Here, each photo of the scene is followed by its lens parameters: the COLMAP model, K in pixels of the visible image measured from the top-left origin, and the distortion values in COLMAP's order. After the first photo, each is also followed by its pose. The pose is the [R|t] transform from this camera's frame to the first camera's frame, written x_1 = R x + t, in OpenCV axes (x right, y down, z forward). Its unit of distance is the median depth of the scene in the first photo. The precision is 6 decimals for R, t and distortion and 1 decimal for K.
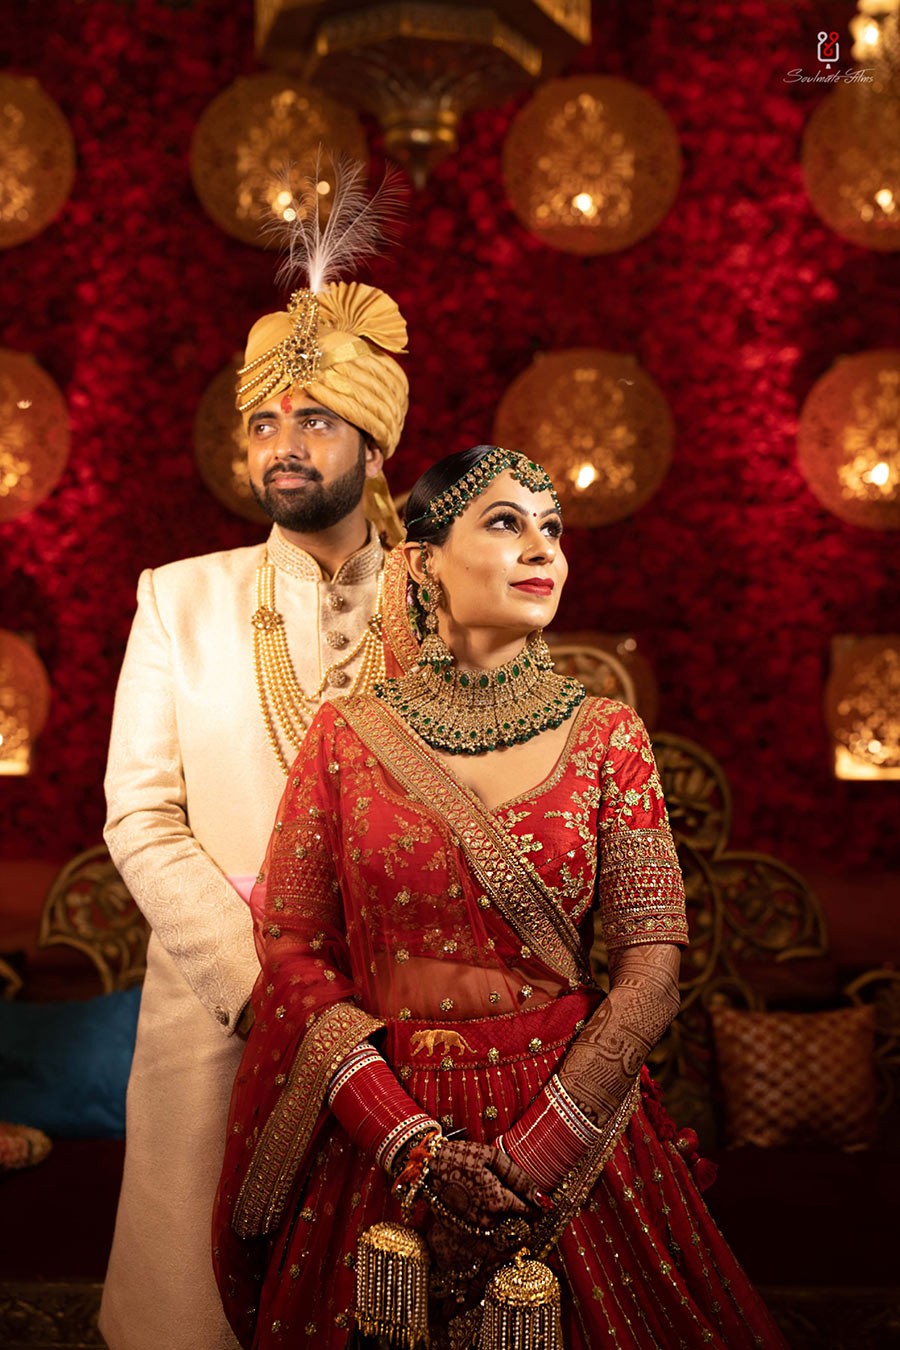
lens RADIAL K [[1503.1, 0, 441.3], [0, 1503.1, 671.2], [0, 0, 1]] dist [-0.019907, 0.032322]
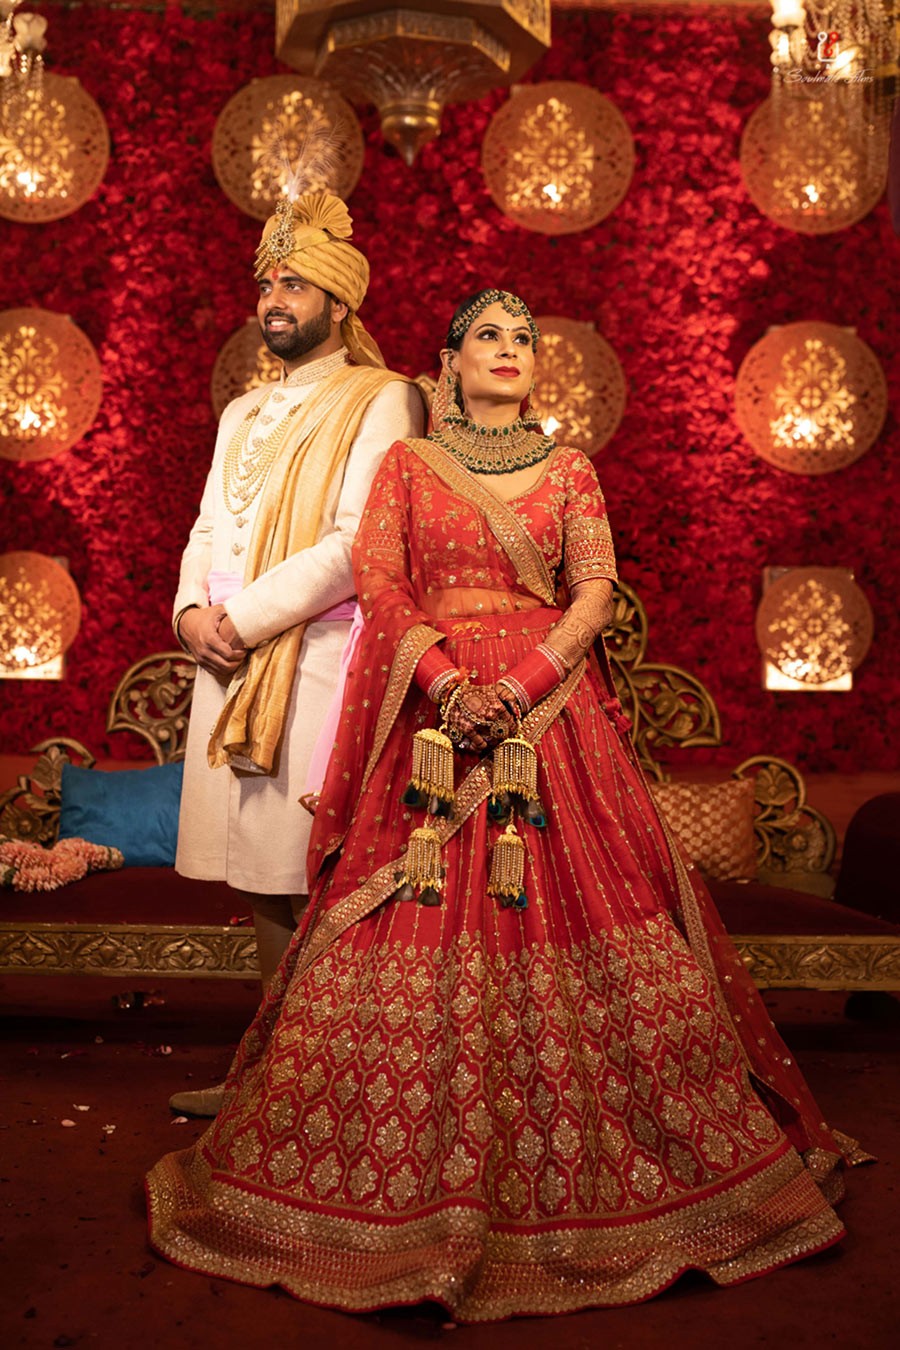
lens RADIAL K [[1503.1, 0, 441.3], [0, 1503.1, 671.2], [0, 0, 1]] dist [-0.019907, 0.032322]
pose [[0.999883, 0.010277, 0.011298, 0.001201], [-0.010098, 0.999824, -0.015788, 0.076699], [-0.011458, 0.015672, 0.999812, -0.147691]]
